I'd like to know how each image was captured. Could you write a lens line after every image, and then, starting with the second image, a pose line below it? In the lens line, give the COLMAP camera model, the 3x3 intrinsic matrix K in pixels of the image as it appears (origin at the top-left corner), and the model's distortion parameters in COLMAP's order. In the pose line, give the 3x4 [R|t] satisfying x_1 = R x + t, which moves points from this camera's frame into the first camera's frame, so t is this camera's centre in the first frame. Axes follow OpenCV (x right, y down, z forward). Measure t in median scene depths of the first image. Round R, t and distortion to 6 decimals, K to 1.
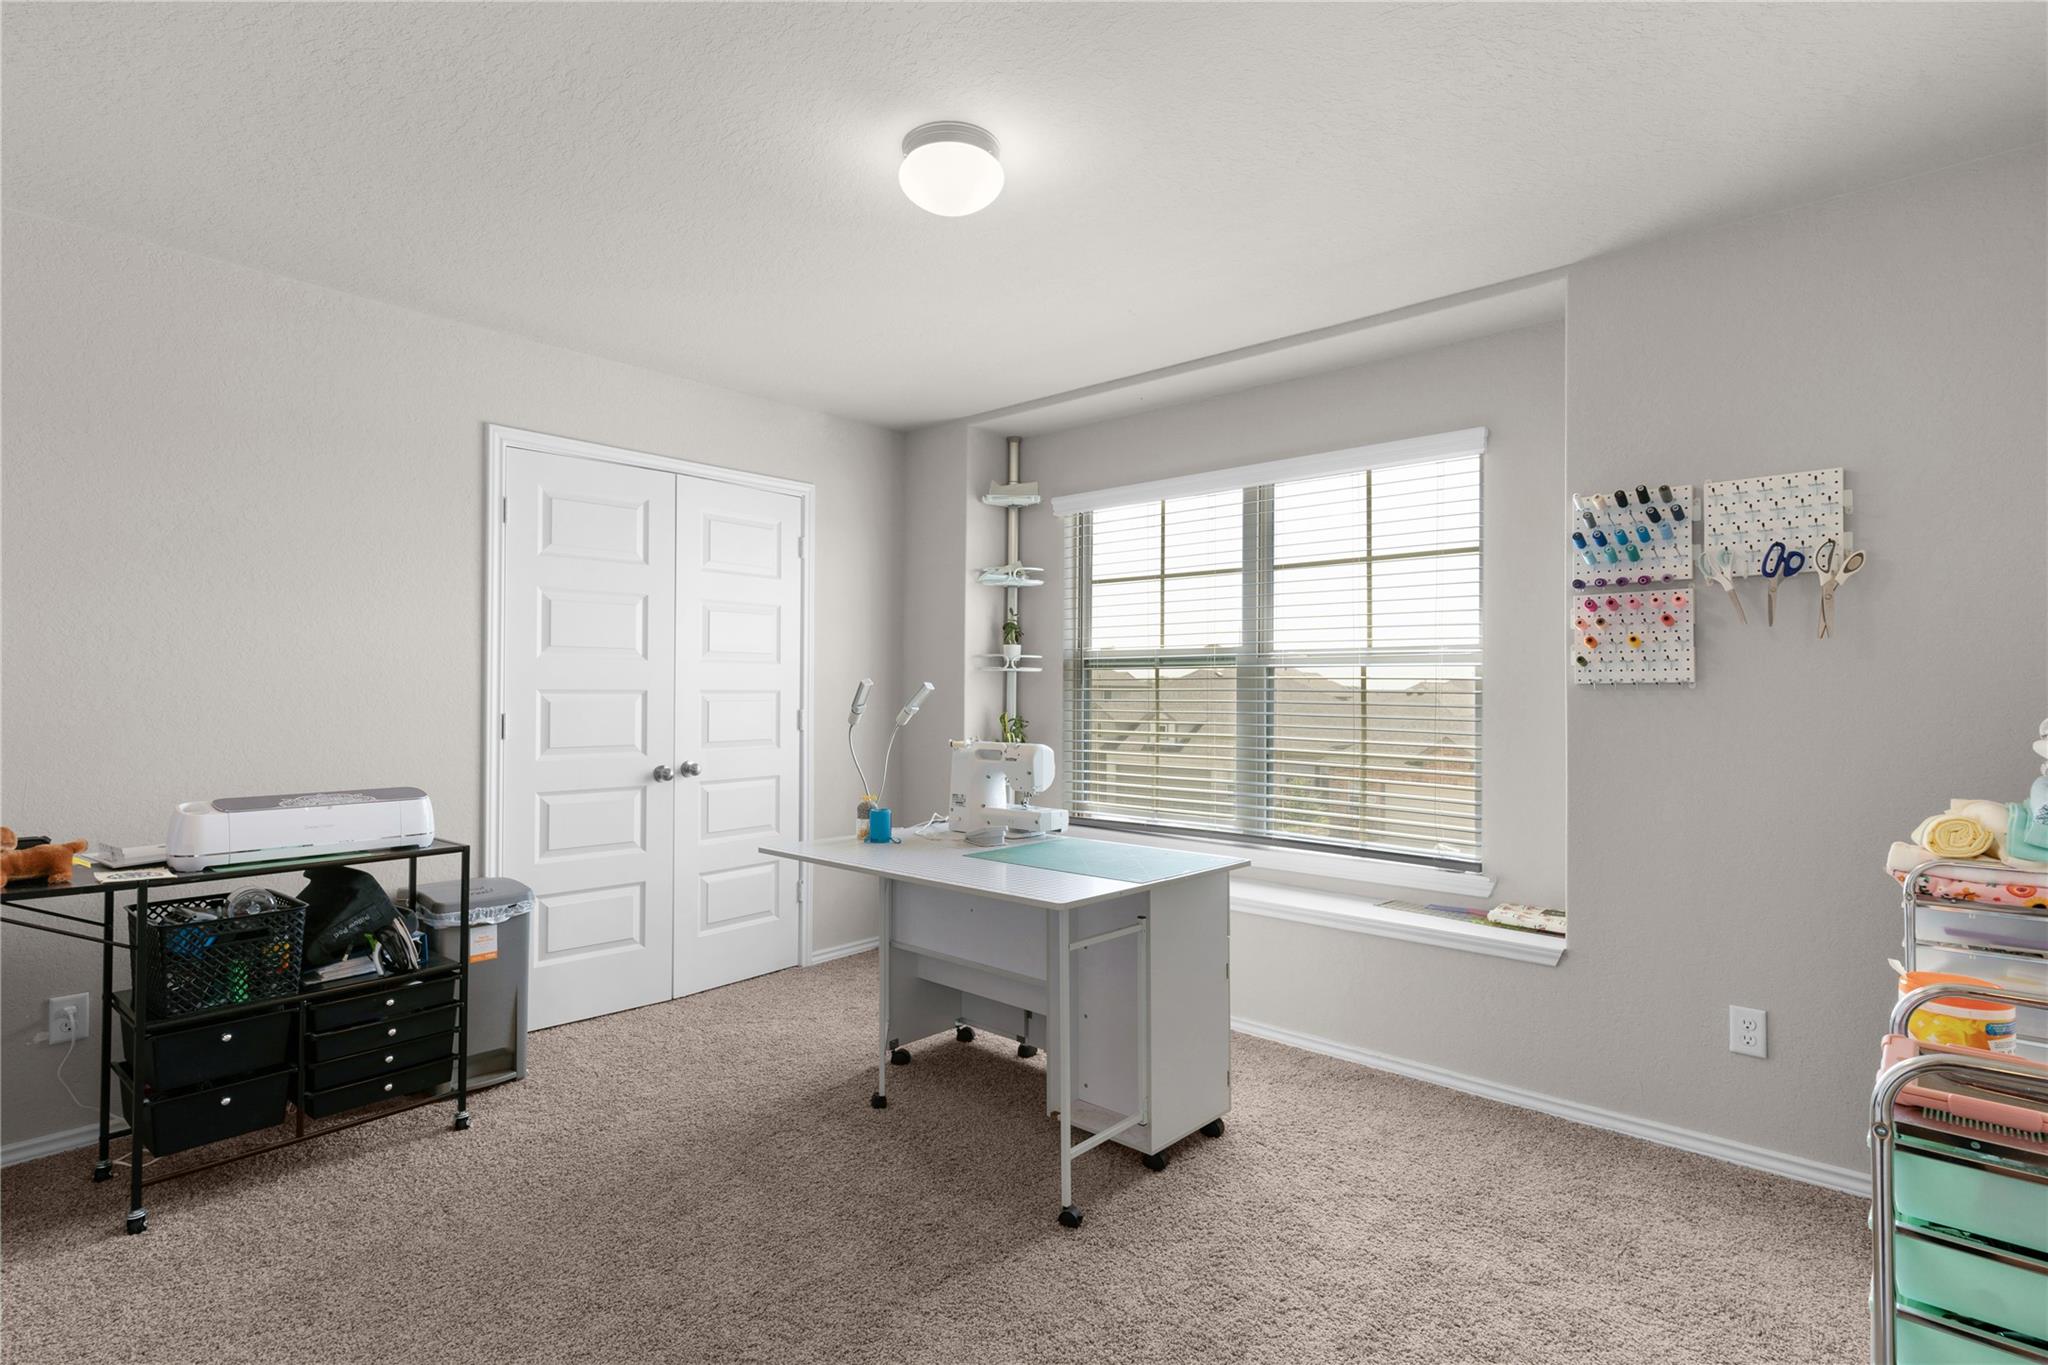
lens RADIAL K [[1006.4, 0, 1023.2], [0, 1006.4, 681.6], [0, 0, 1]] dist [0.001936, -0.000572]
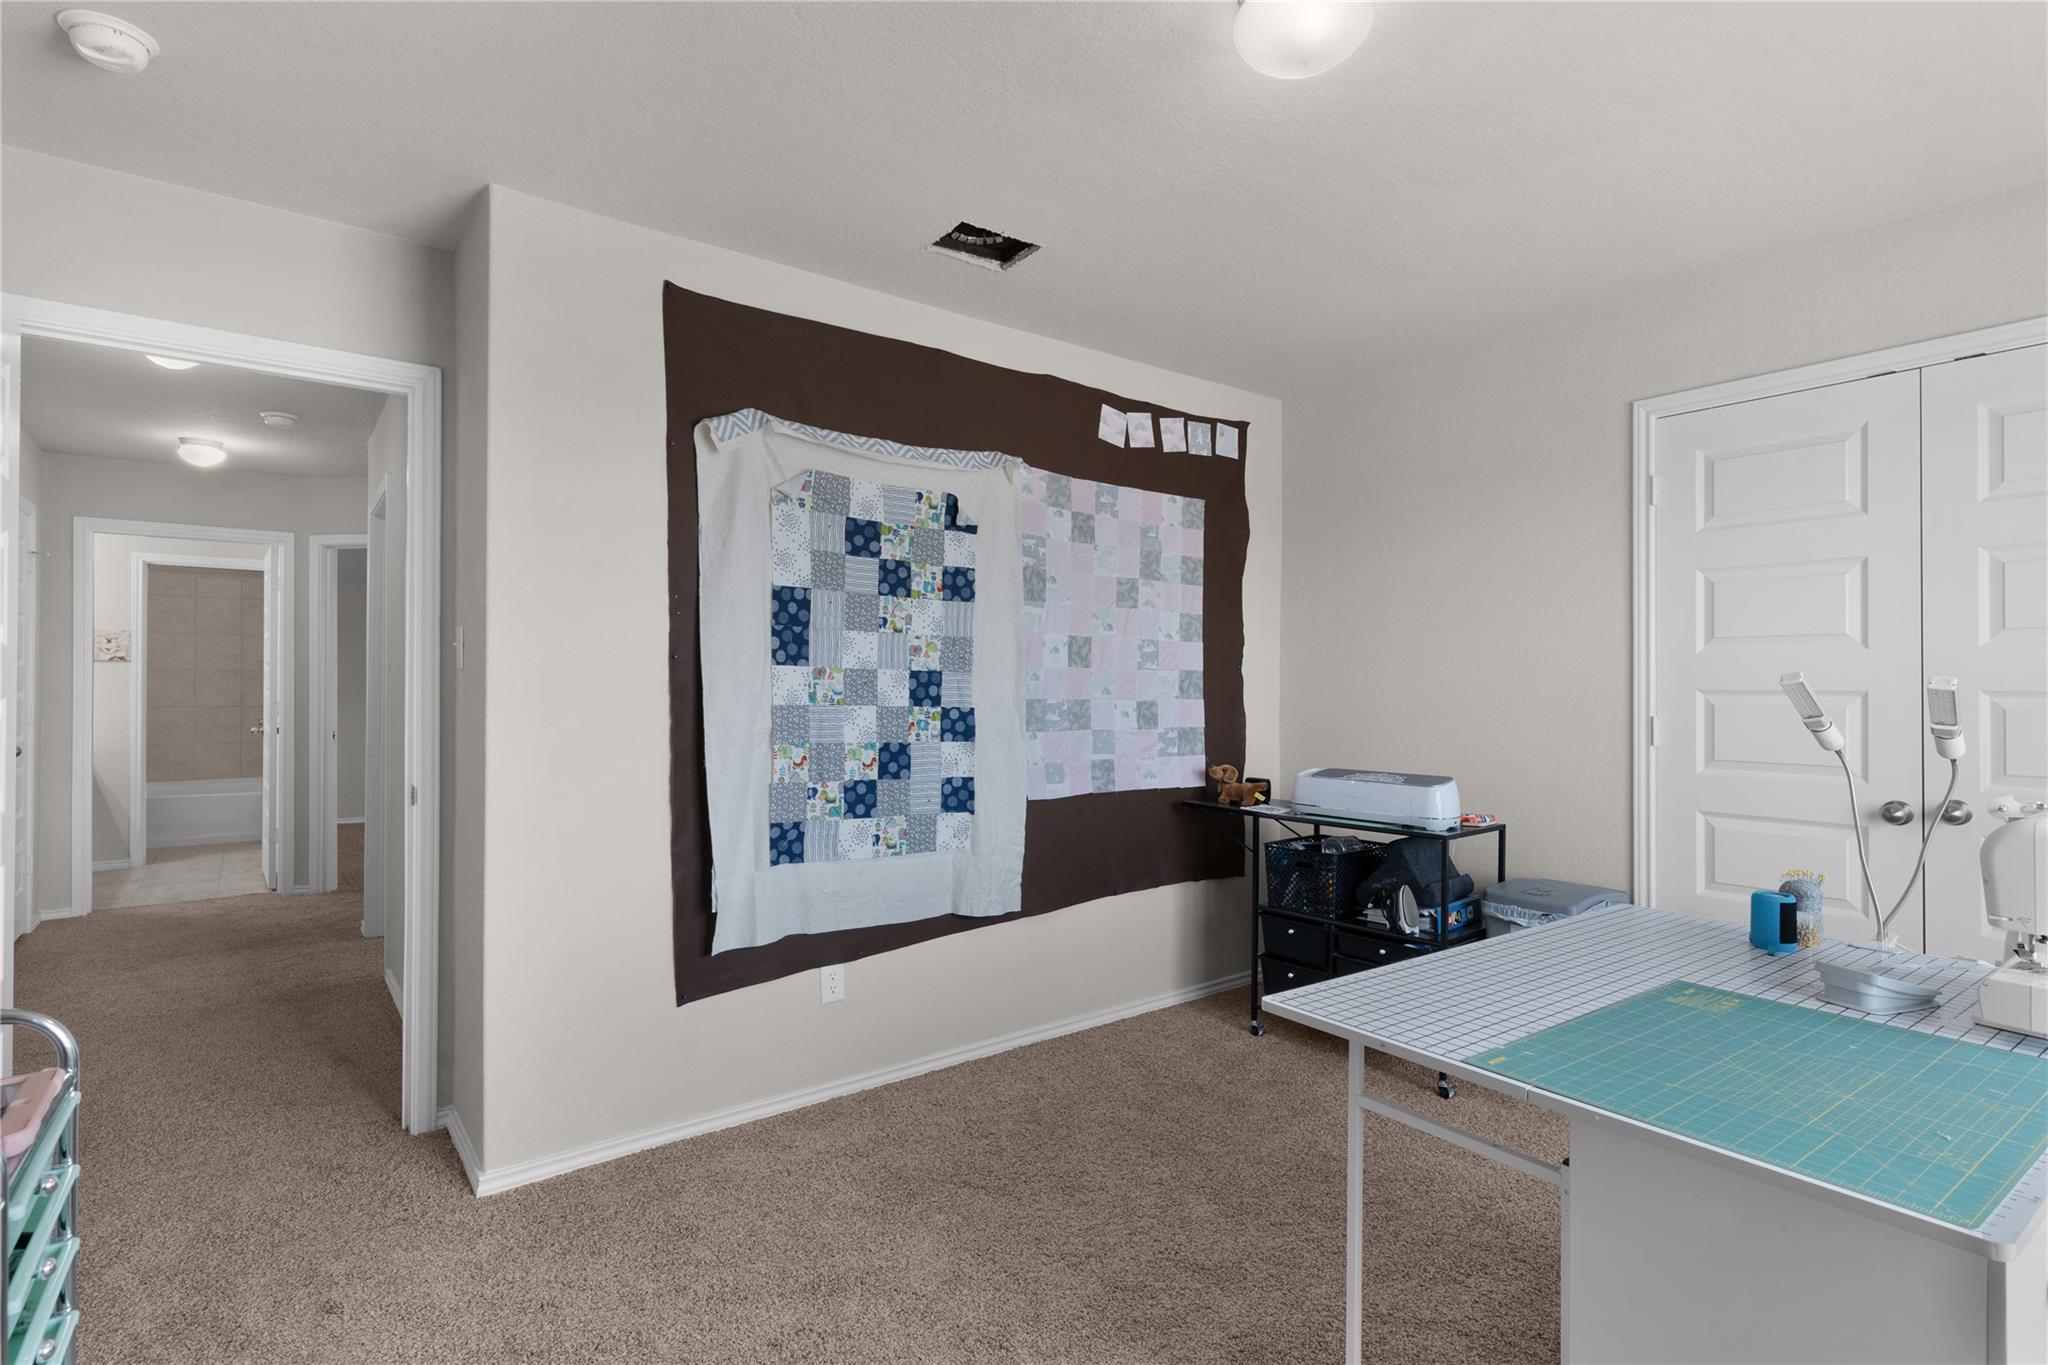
lens RADIAL K [[1006.4, 0, 1011.4], [0, 1006.4, 666.7], [0, 0, 1]] dist [0.001936, -0.000572]
pose [[-0.190792, -0.019610, -0.981435, 0.458981], [0.000637, 0.999798, -0.020100, 0.005325], [0.981630, -0.004460, -0.190741, 0.583000]]
